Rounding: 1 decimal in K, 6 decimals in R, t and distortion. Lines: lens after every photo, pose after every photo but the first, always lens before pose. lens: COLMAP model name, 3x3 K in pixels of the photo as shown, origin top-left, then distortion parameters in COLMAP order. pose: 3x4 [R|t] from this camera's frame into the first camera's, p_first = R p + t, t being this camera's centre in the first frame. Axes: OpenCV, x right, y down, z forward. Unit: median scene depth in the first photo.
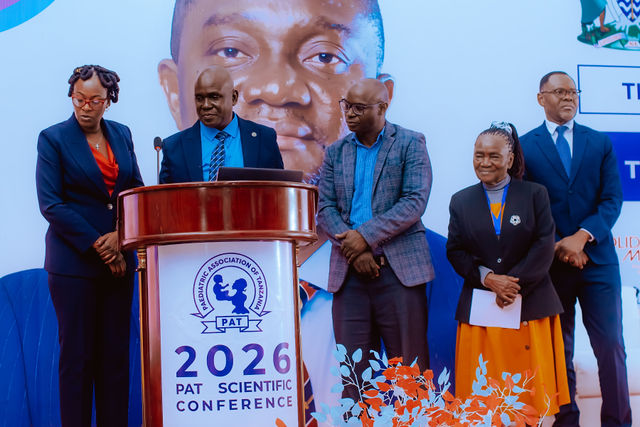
lens RADIAL K [[1360.5, 0, 306.7], [0, 1360.5, 213.1], [0, 0, 1]] dist [-0.172596, 0.160511]
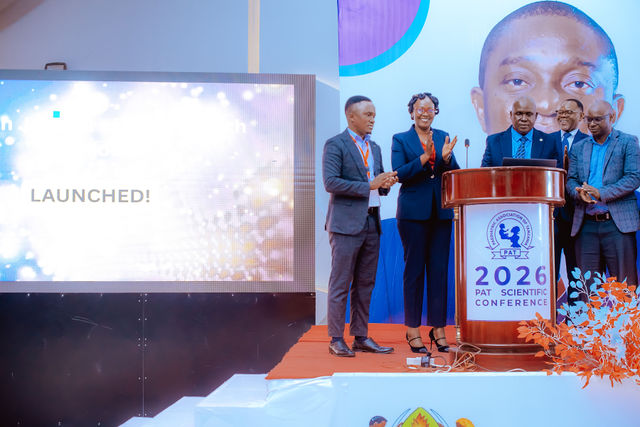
lens RADIAL K [[911.9, 0, 320.0], [0, 911.9, 213.5], [0, 0, 1]] dist [-0.142425, 0.073968]
pose [[0.960405, 0.014617, -0.278222, 0.027773], [-0.004526, 0.999310, 0.036875, -0.006164], [0.278569, -0.034156, 0.959809, -0.111696]]
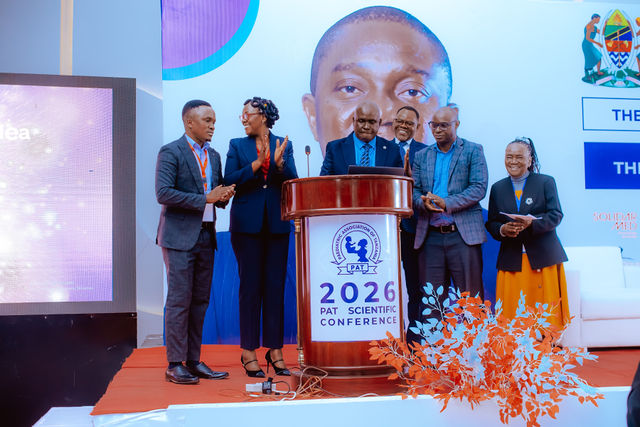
lens RADIAL K [[911.9, 0, 320.0], [0, 911.9, 213.5], [0, 0, 1]] dist [-0.142425, 0.073968]
pose [[0.997259, 0.006212, -0.073732, -0.021723], [-0.004743, 0.999787, 0.020083, -0.000558], [0.073841, -0.019678, 0.997076, -0.020543]]
